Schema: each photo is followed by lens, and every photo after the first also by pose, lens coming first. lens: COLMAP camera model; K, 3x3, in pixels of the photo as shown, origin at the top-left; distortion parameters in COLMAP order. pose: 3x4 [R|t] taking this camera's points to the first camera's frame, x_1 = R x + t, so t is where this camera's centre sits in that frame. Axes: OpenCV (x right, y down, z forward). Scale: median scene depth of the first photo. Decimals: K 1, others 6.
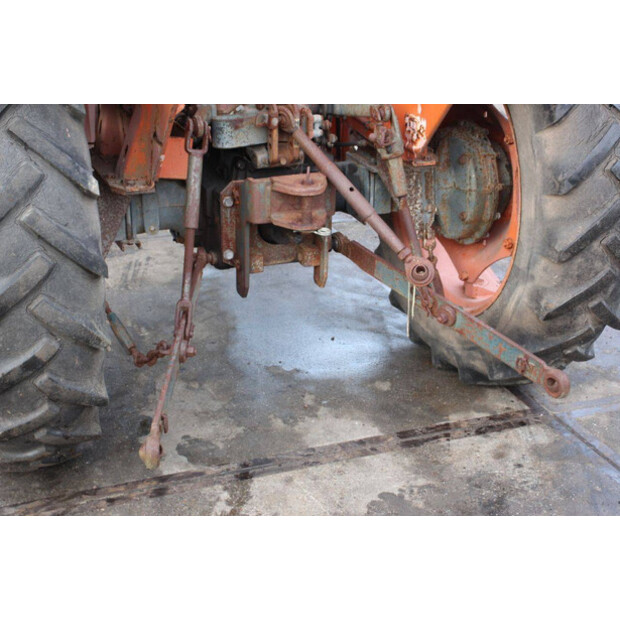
lens RADIAL K [[1113.0, 0, 311.0], [0, 1113.0, 313.4], [0, 0, 1]] dist [0.214453, 0.000000]
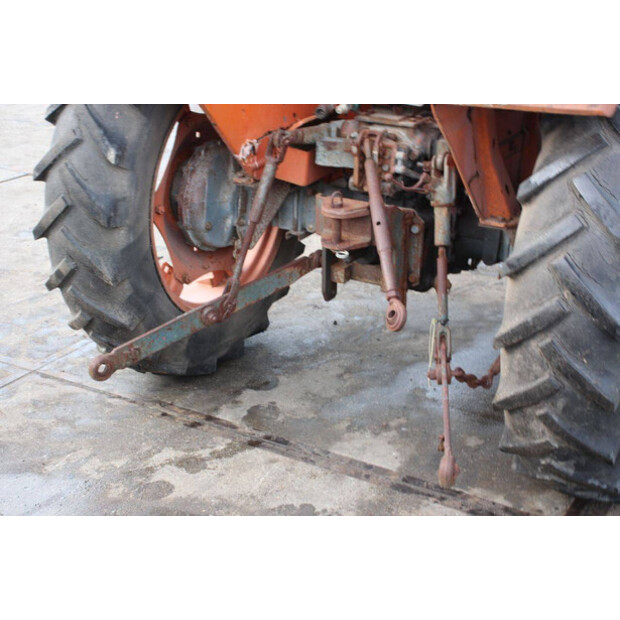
lens RADIAL K [[1016.1, 0, 308.5], [0, 1016.1, 310.1], [0, 0, 1]] dist [0.163574, 0.000000]
pose [[0.615744, 0.285798, -0.734288, 0.701751], [-0.303472, 0.946028, 0.113732, -0.119791], [0.727162, 0.152806, 0.669243, 0.316937]]
